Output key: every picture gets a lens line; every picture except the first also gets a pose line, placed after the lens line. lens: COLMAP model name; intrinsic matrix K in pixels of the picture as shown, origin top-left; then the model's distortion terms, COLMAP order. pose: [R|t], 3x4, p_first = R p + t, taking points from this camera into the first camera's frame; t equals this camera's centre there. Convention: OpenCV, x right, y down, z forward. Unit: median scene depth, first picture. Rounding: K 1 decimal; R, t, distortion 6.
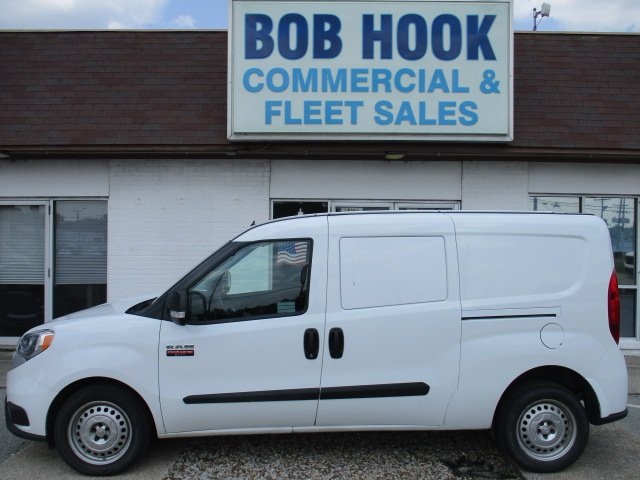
lens RADIAL K [[541.2, 0, 320.1], [0, 541.2, 239.5], [0, 0, 1]] dist [-0.008045, 0.001349]
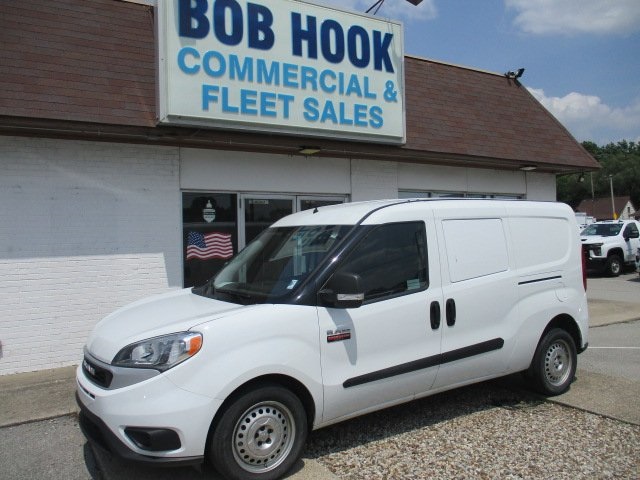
lens RADIAL K [[541.2, 0, 319.6], [0, 541.2, 241.3], [0, 0, 1]] dist [-0.008045, 0.001349]
pose [[0.851618, -0.030570, 0.523270, -0.430593], [0.028566, 0.999521, 0.011902, 0.011054], [-0.523383, 0.004812, 0.852084, 0.093444]]
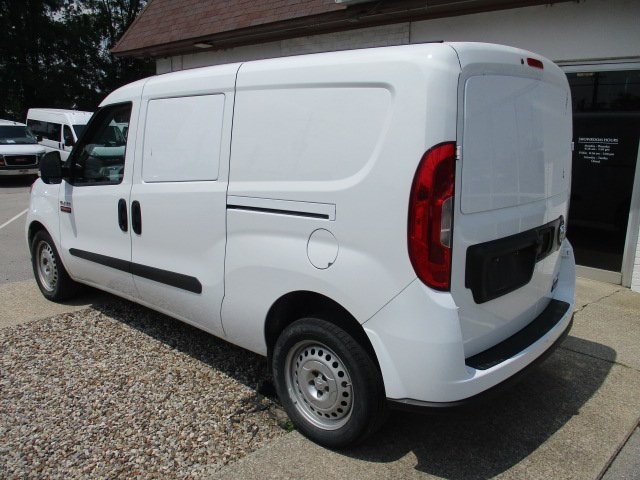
lens RADIAL K [[541.2, 0, 320.3], [0, 541.2, 237.2], [0, 0, 1]] dist [-0.008045, 0.001349]
pose [[0.713793, 0.141805, -0.685850, 0.478170], [-0.010293, 0.981306, 0.192180, 0.024427], [0.700281, -0.130118, 0.701909, 0.308838]]
